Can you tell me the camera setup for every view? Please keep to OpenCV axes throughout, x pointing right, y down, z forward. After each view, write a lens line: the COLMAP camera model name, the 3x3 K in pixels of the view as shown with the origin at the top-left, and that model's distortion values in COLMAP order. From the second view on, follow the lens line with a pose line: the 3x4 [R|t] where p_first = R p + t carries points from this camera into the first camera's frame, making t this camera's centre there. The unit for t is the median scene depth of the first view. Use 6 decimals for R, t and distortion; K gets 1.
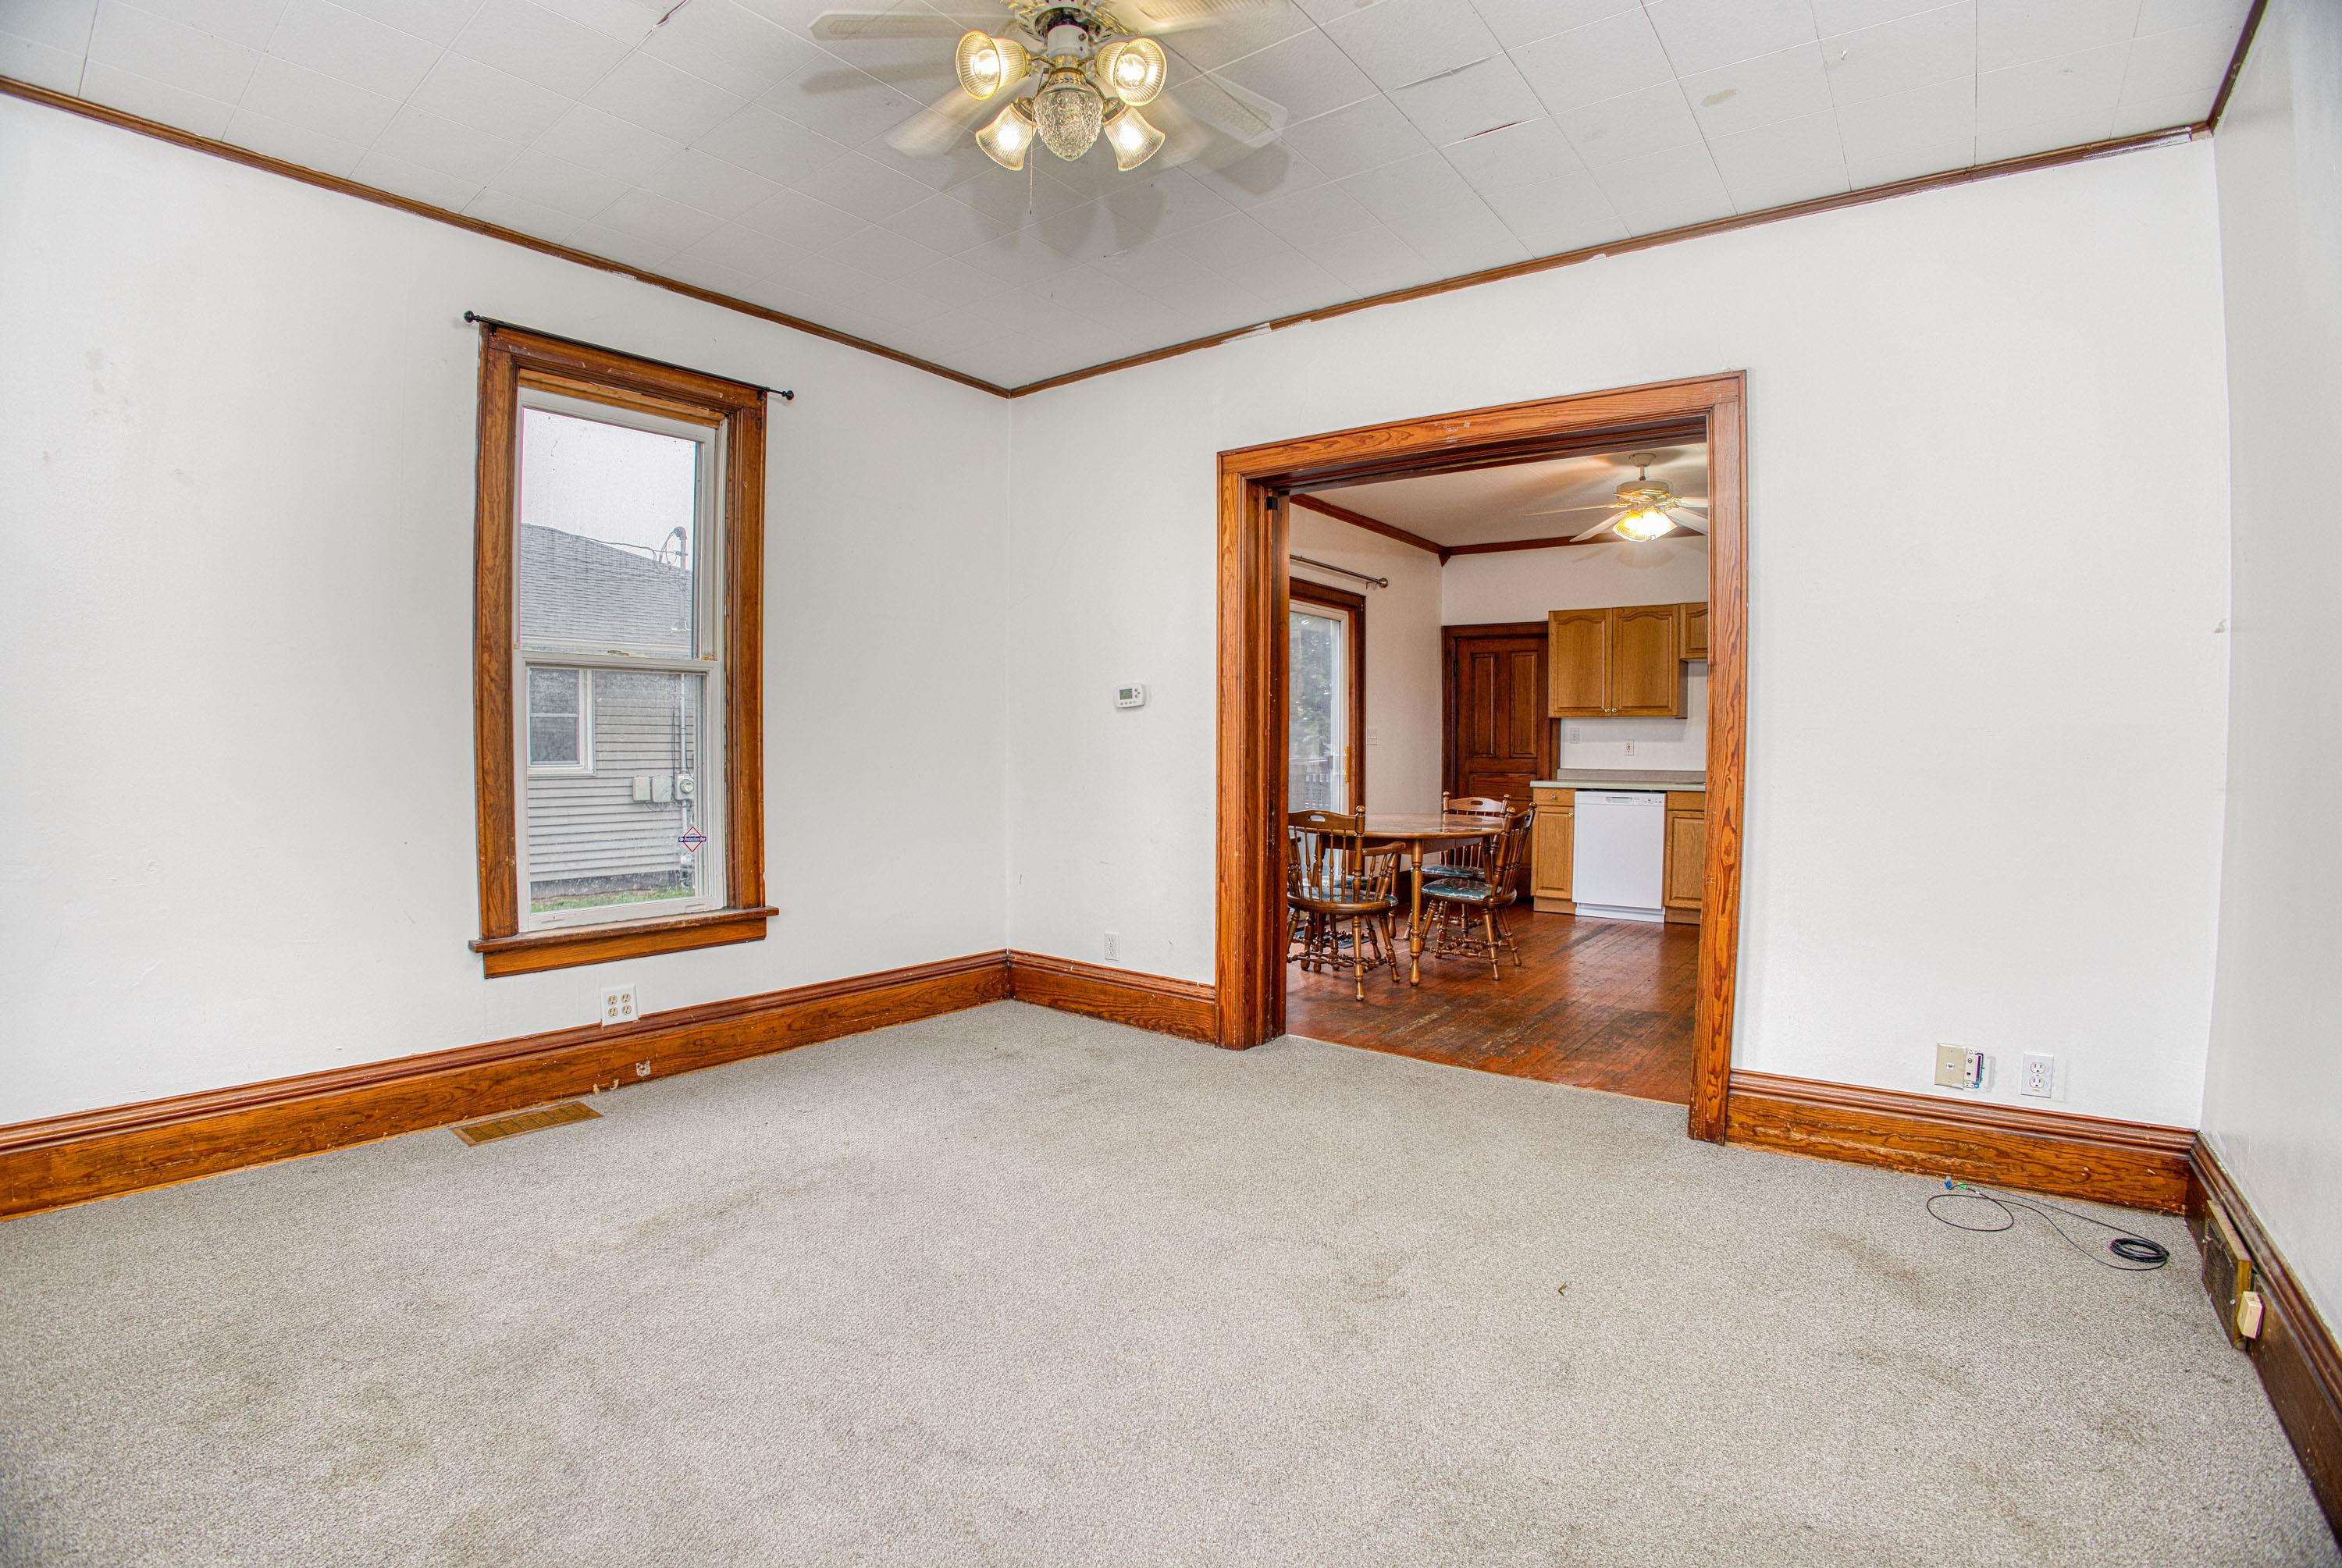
lens RADIAL K [[1152.0, 0, 1154.9], [0, 1152.0, 794.0], [0, 0, 1]] dist [-0.084259, 0.000613]
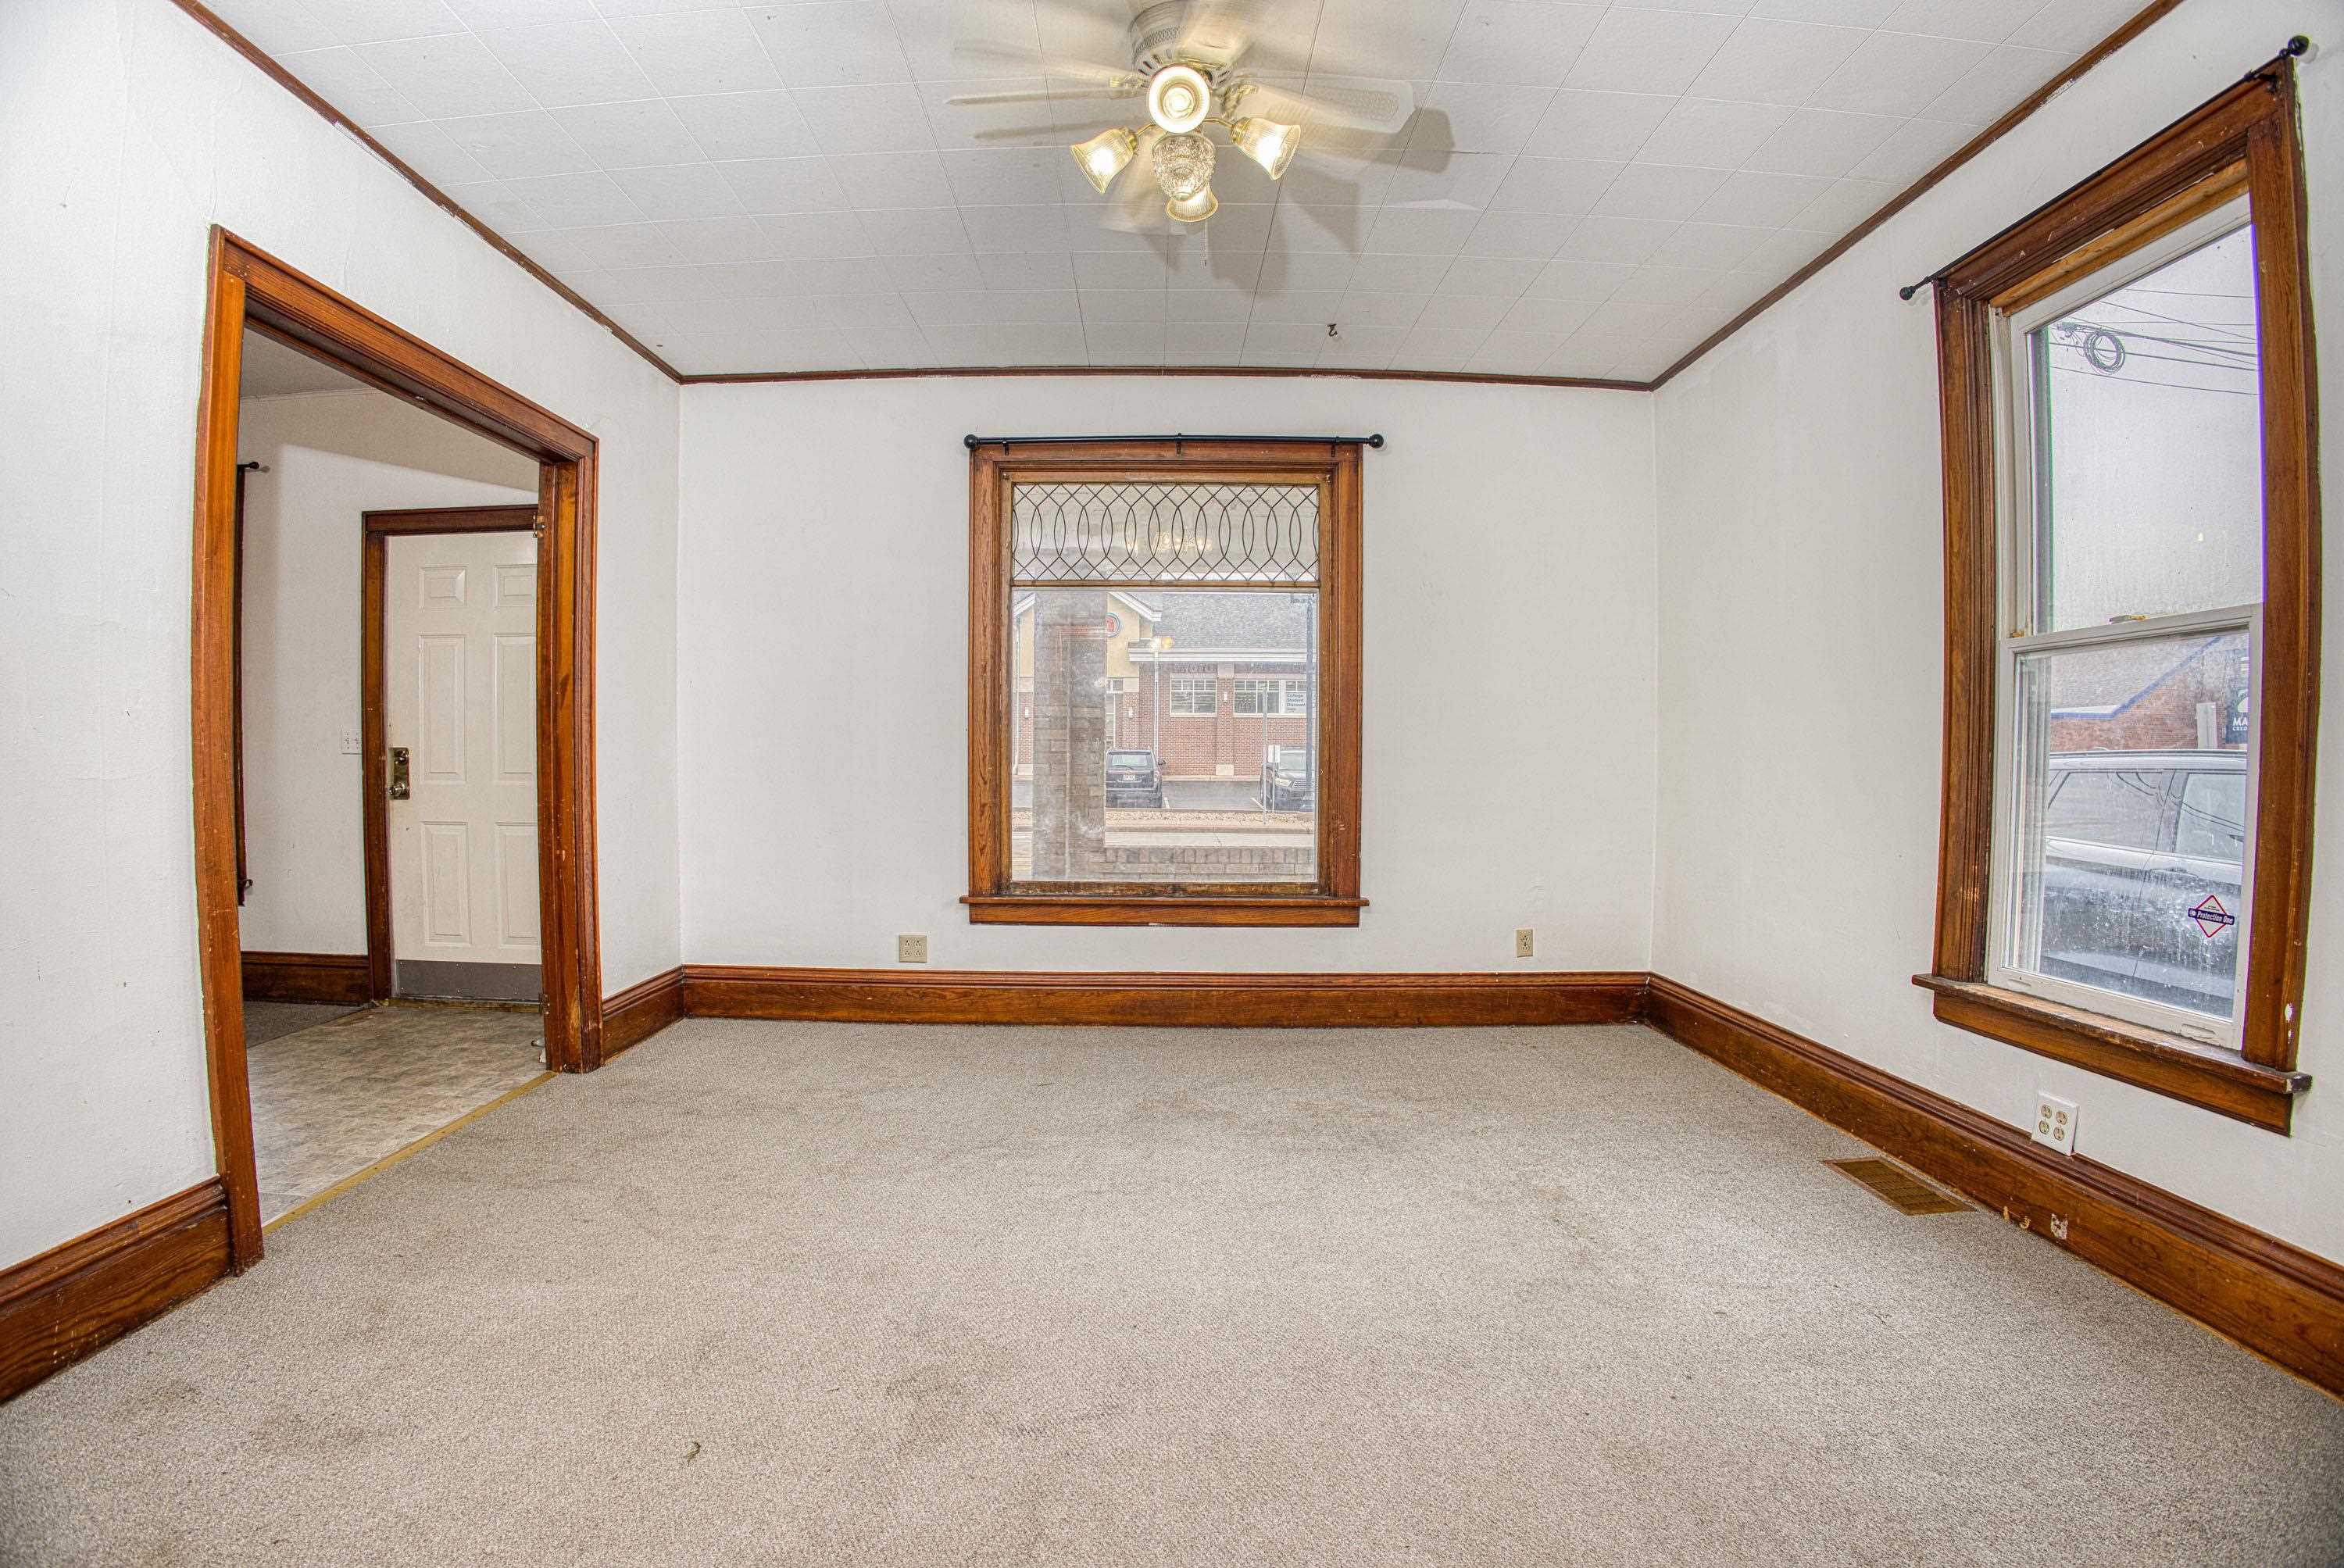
lens RADIAL K [[1153.1, 0, 1155.9], [0, 1153.1, 794.0], [0, 0, 1]] dist [-0.084259, 0.000613]
pose [[-0.801209, 0.008754, -0.598320, 0.383857], [-0.030230, 0.998024, 0.055084, -0.039072], [0.597620, 0.062221, -0.799362, 1.210661]]
